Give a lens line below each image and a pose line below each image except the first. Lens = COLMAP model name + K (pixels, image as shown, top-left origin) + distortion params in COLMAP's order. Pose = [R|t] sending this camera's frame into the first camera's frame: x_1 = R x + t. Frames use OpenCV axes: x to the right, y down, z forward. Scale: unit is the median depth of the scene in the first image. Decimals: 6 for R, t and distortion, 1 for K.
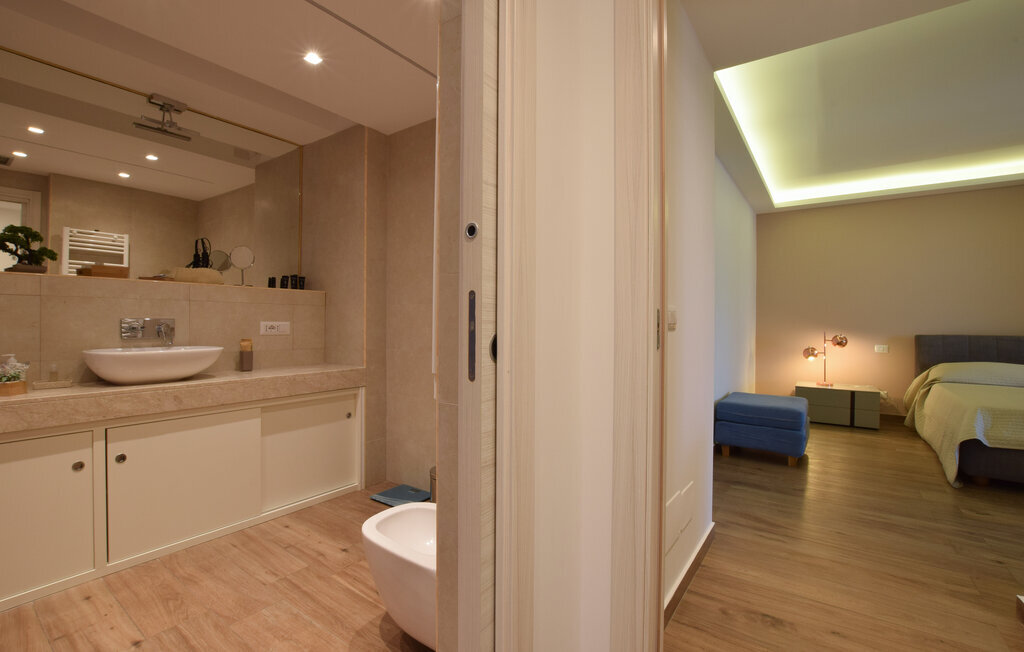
lens RADIAL K [[450.1, 0, 512.0], [0, 450.1, 326.0], [0, 0, 1]] dist [-0.024012, 0.000831]
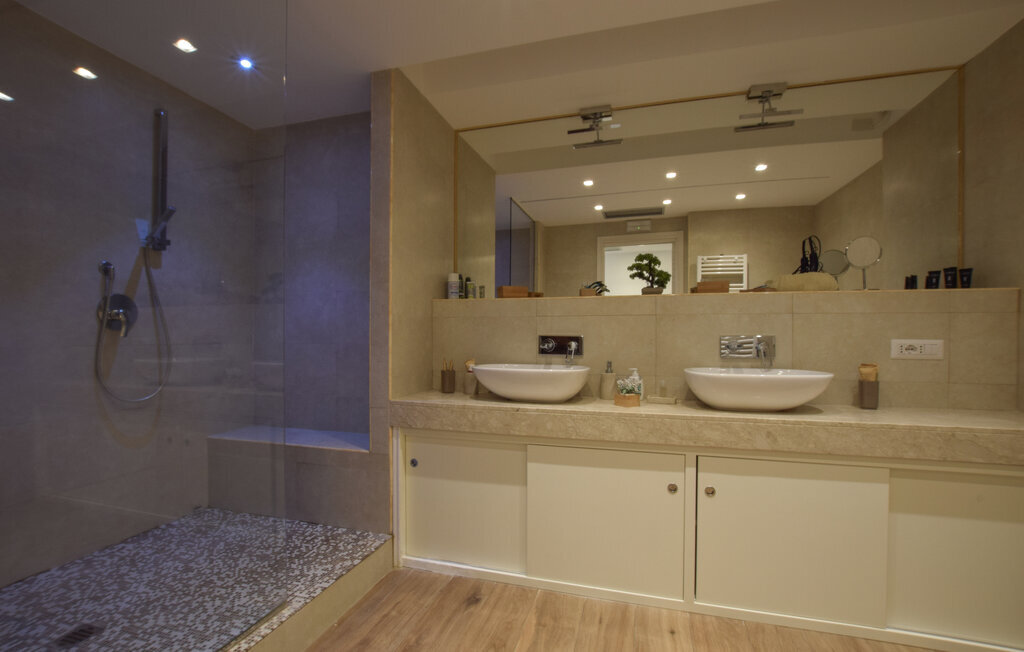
lens RADIAL K [[446.1, 0, 512.6], [0, 446.1, 335.0], [0, 0, 1]] dist [-0.044517, 0.013879]
pose [[0.326605, -0.007128, -0.945134, -0.126047], [-0.009761, 0.999893, -0.010914, -0.003745], [0.945111, 0.012790, 0.326500, 0.240298]]
